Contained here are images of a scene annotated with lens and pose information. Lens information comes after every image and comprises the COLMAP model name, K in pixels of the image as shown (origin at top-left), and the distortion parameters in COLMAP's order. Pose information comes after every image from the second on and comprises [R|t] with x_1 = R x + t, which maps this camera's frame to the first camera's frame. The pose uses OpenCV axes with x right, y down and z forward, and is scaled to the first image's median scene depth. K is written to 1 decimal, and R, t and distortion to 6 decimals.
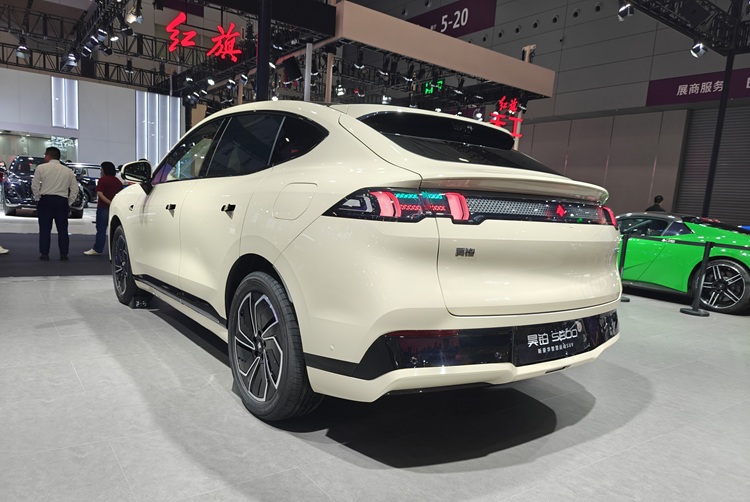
lens RADIAL K [[545.4, 0, 377.8], [0, 545.4, 252.2], [0, 0, 1]] dist [0.019741, -0.003375]
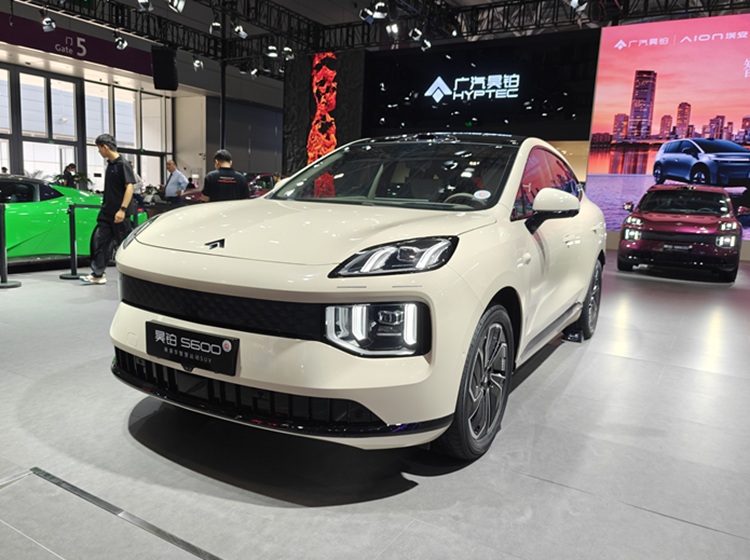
lens RADIAL K [[568.7, 0, 386.6], [0, 568.7, 273.3], [0, 0, 1]] dist [0.029569, -0.027456]
pose [[-0.399687, -0.216879, 0.890626, -1.148689], [0.007681, 0.970781, 0.239845, -0.269656], [-0.916620, 0.102704, -0.386342, 1.668808]]
